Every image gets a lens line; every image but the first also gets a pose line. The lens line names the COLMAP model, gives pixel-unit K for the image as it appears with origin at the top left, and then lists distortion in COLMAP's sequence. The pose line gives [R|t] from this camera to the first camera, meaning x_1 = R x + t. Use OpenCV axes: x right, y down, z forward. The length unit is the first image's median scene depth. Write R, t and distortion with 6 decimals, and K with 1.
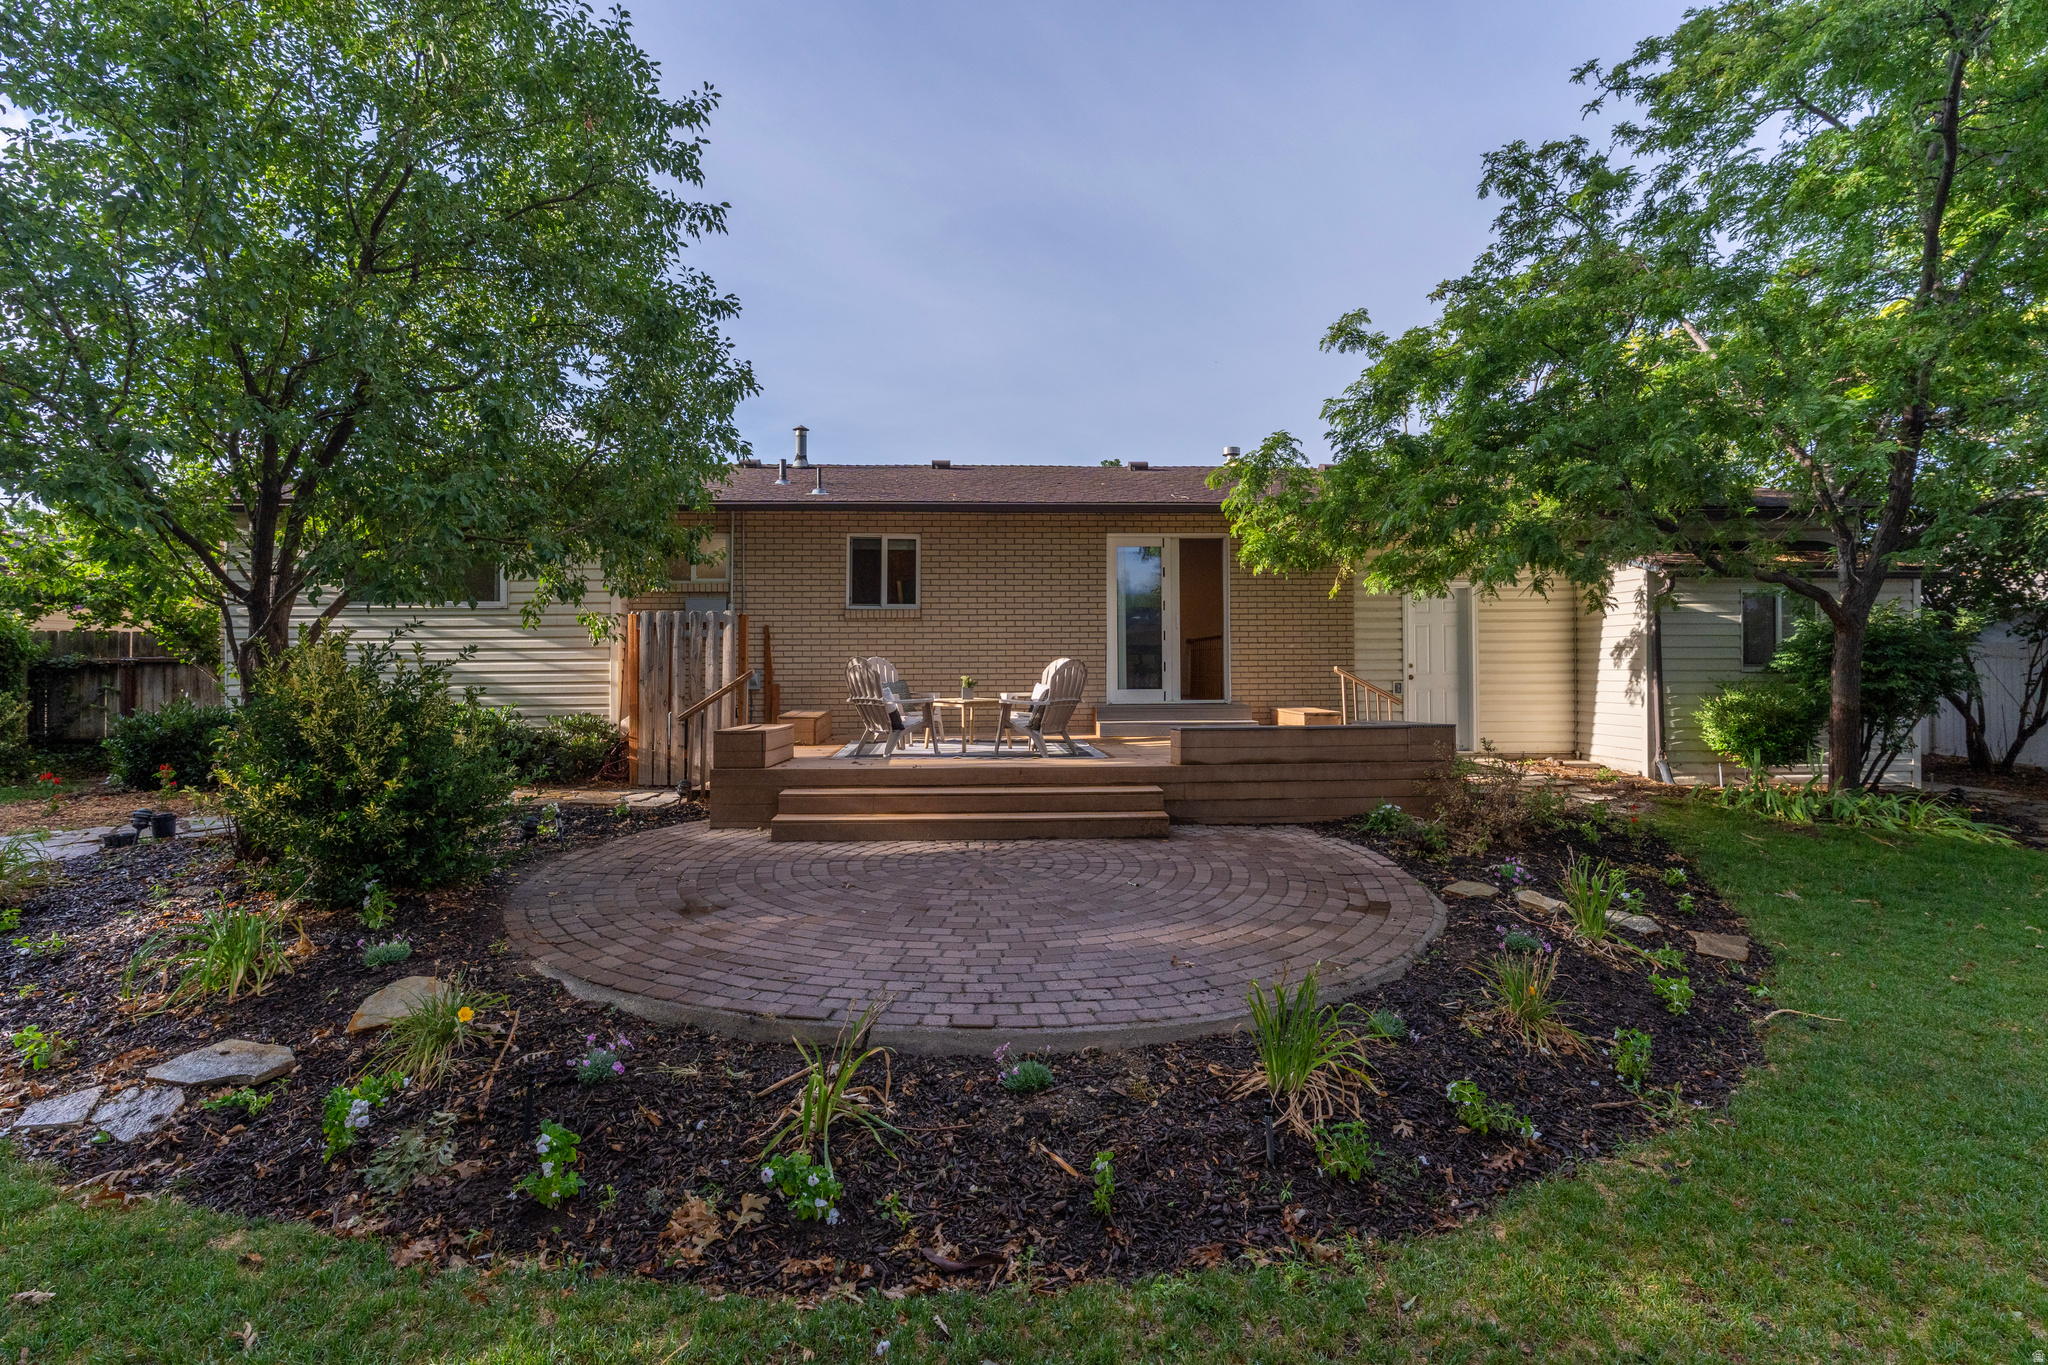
lens RADIAL K [[982.6, 0, 1023.2], [0, 982.6, 676.5], [0, 0, 1]] dist [0.012722, -0.000516]
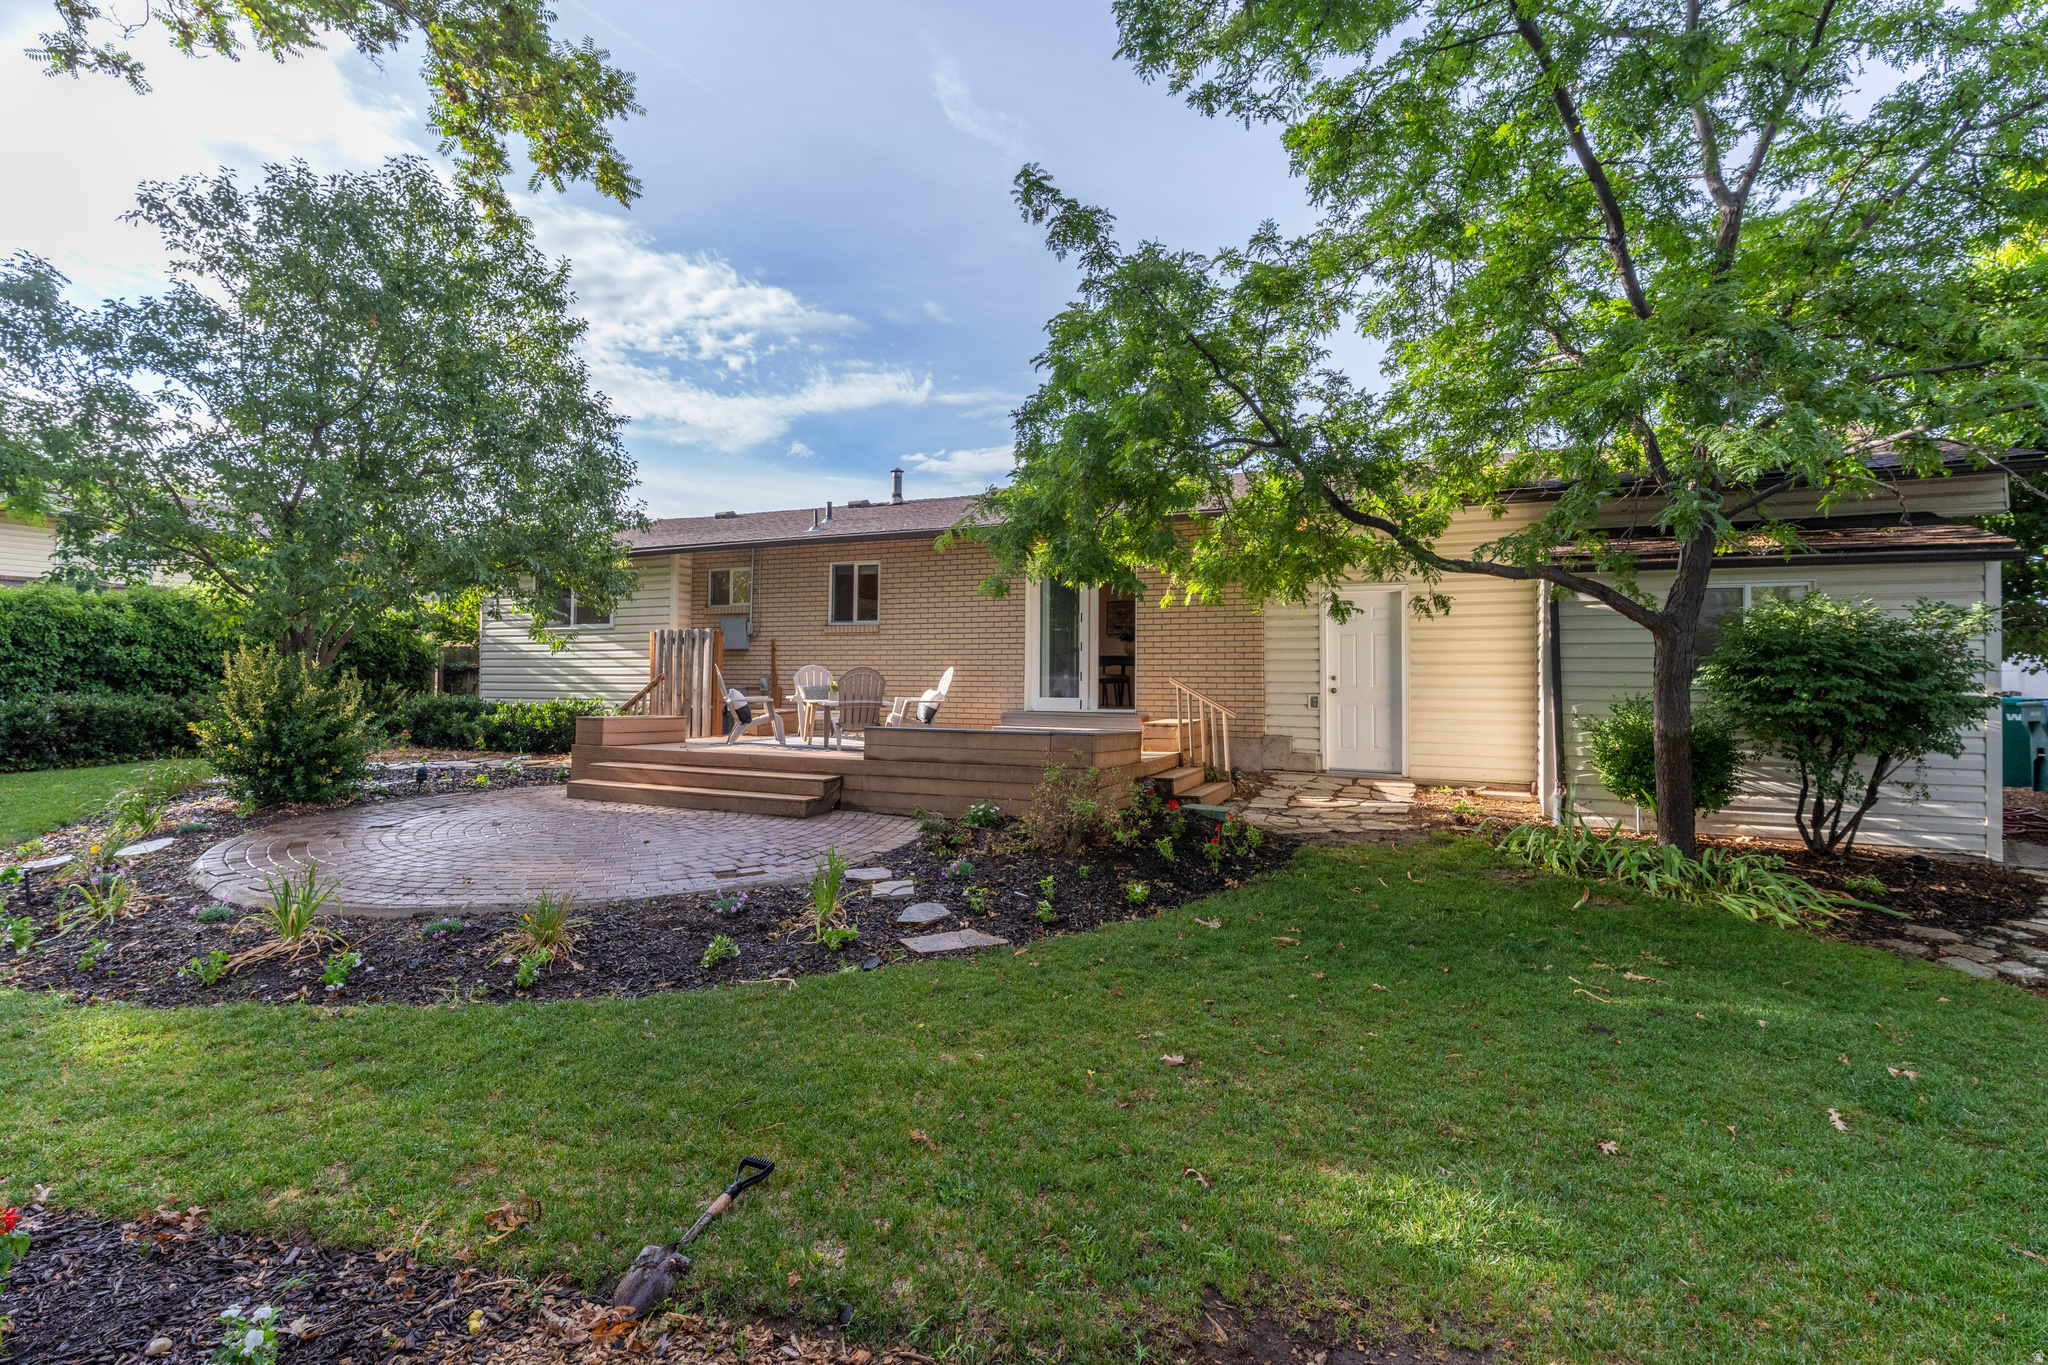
lens RADIAL K [[982.6, 0, 1019.5], [0, 982.6, 677.7], [0, 0, 1]] dist [0.012722, -0.000516]
pose [[0.885048, 0.011978, -0.465347, 0.590681], [-0.014773, 0.999888, -0.002359, -0.005120], [0.465266, 0.008963, 0.885125, 0.037213]]
